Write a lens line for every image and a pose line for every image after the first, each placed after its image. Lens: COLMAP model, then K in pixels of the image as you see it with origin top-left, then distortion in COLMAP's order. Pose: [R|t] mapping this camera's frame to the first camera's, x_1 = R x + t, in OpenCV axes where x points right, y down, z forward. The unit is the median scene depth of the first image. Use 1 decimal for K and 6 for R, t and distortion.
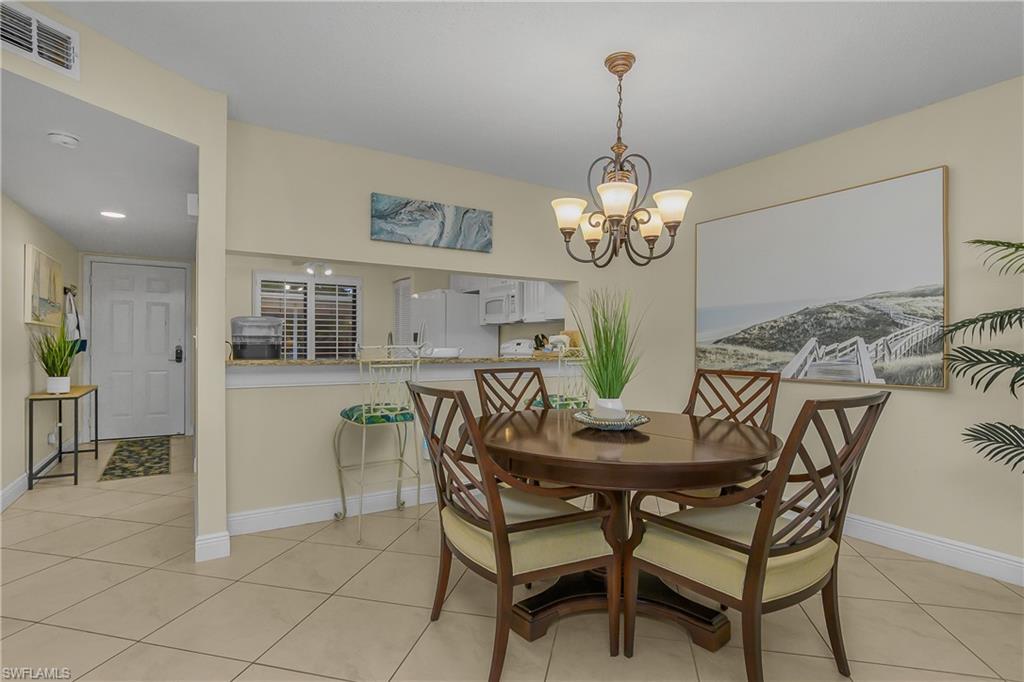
lens RADIAL K [[501.8, 0, 516.0], [0, 501.8, 340.3], [0, 0, 1]] dist [-0.017757, 0.000880]
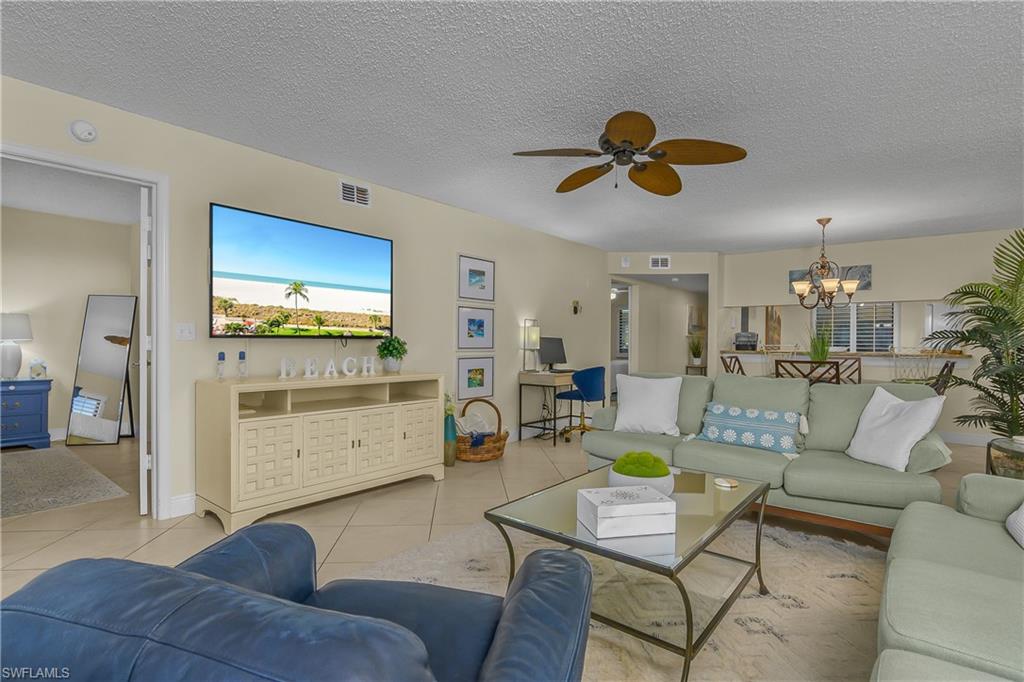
lens RADIAL K [[517.7, 0, 507.5], [0, 517.7, 343.1], [0, 0, 1]] dist [-0.018833, 0.000722]
pose [[0.293776, 0.001185, -0.955873, 1.366426], [-0.001702, 0.999998, 0.000716, 0.003022], [0.955873, 0.001417, 0.293778, -0.718588]]
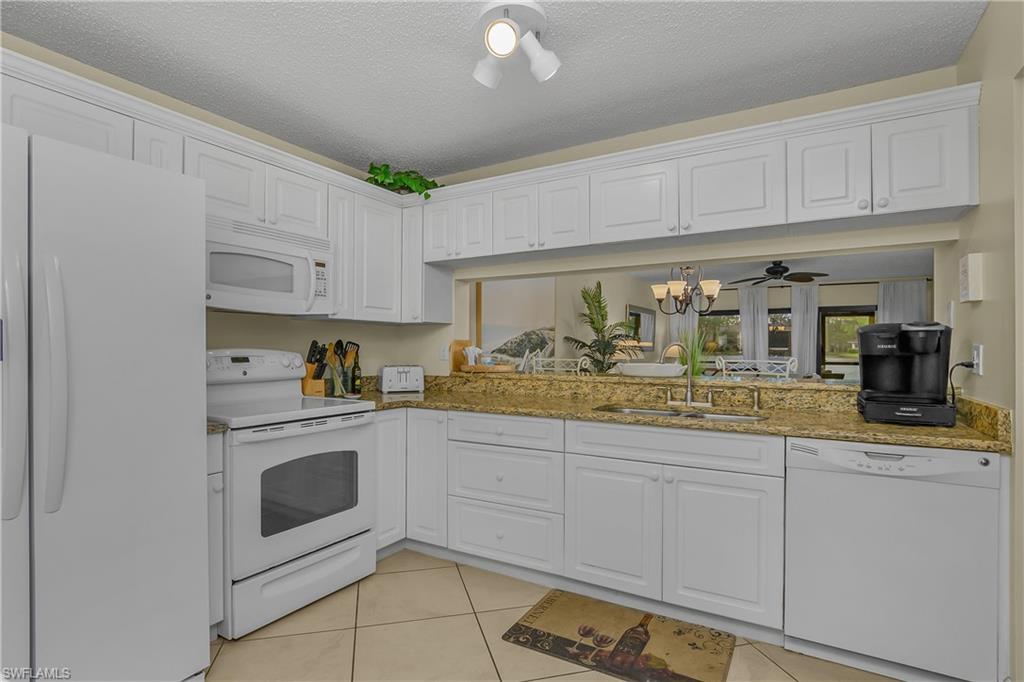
lens RADIAL K [[504.1, 0, 512.5], [0, 504.1, 346.3], [0, 0, 1]] dist [-0.024815, 0.000664]
pose [[-0.444727, -0.003951, 0.895657, -0.860473], [-0.011343, 0.999935, -0.001222, -0.011217], [-0.895594, -0.010703, -0.444743, 1.665571]]
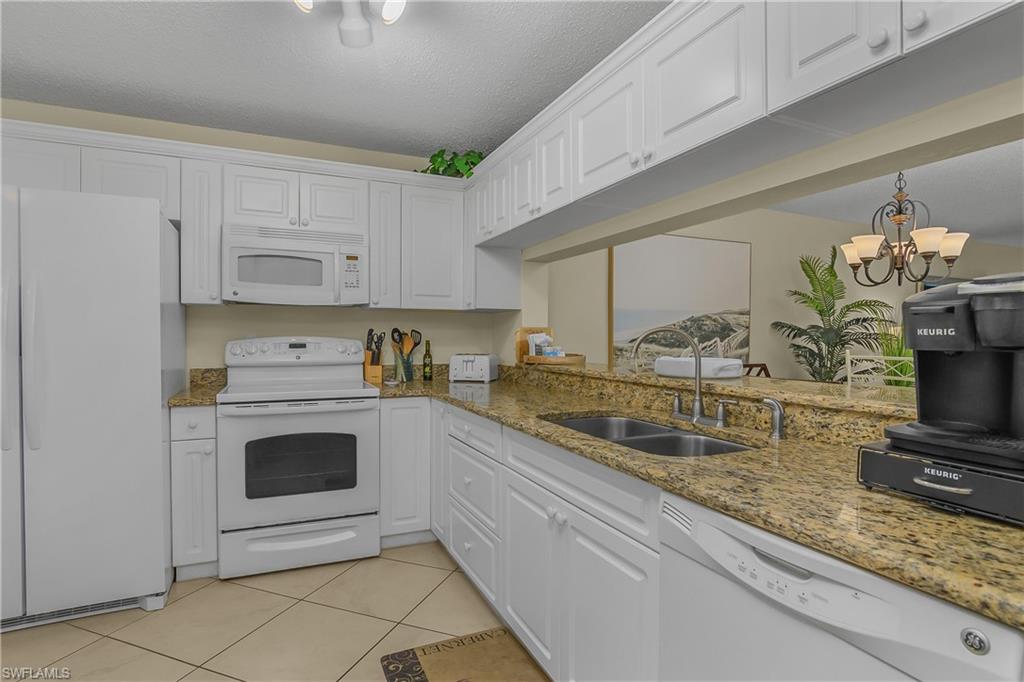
lens RADIAL K [[517.7, 0, 507.5], [0, 517.7, 343.1], [0, 0, 1]] dist [-0.018833, 0.000722]
pose [[0.150785, -0.018703, 0.988390, -0.840167], [-0.009422, 0.999748, 0.020356, -0.013982], [-0.988522, -0.012382, 0.150571, 1.192603]]
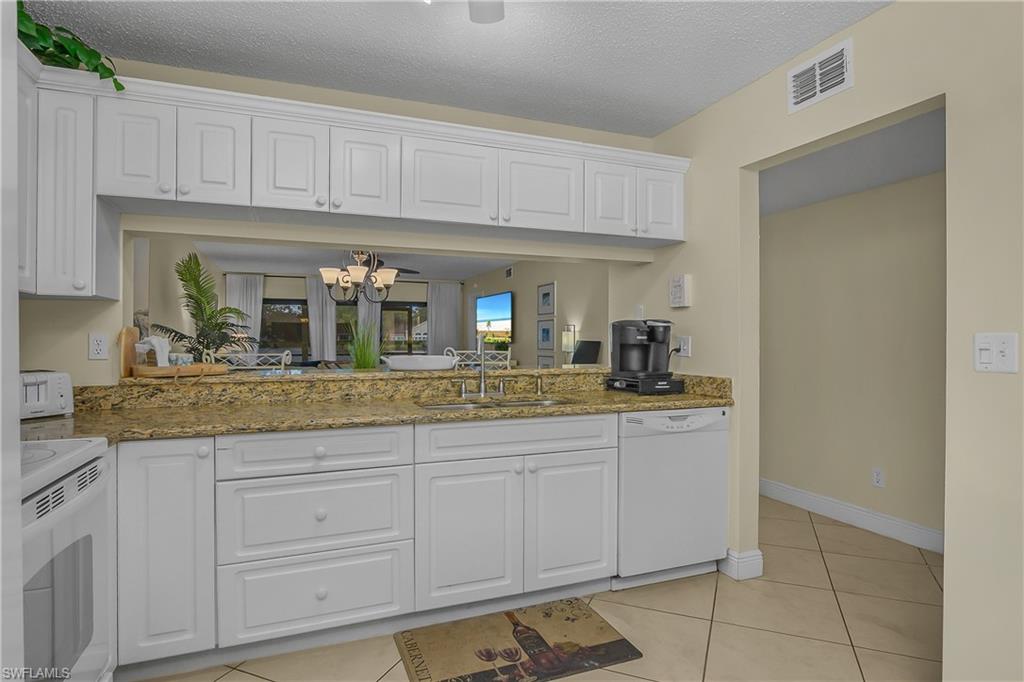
lens RADIAL K [[533.2, 0, 512.0], [0, 533.2, 341.0], [0, 0, 1]] dist [-0.025433, 0.000216]
pose [[-0.978044, -0.005325, 0.208328, -0.505347], [-0.006287, 0.999972, -0.003954, -0.006589], [-0.208302, -0.005177, -0.978051, 1.869062]]
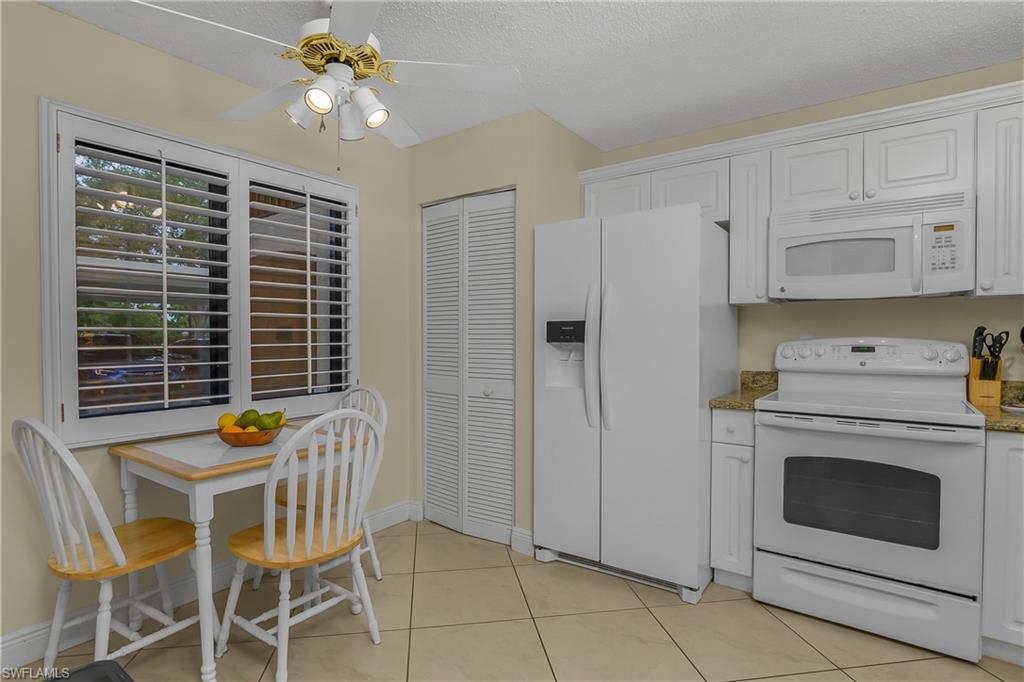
lens RADIAL K [[517.7, 0, 507.5], [0, 517.7, 343.1], [0, 0, 1]] dist [-0.018833, 0.000722]
pose [[0.935907, -0.009320, 0.352125, -0.727025], [0.001096, 0.999722, 0.023547, -0.013531], [-0.352247, -0.021652, 0.935657, 1.190534]]
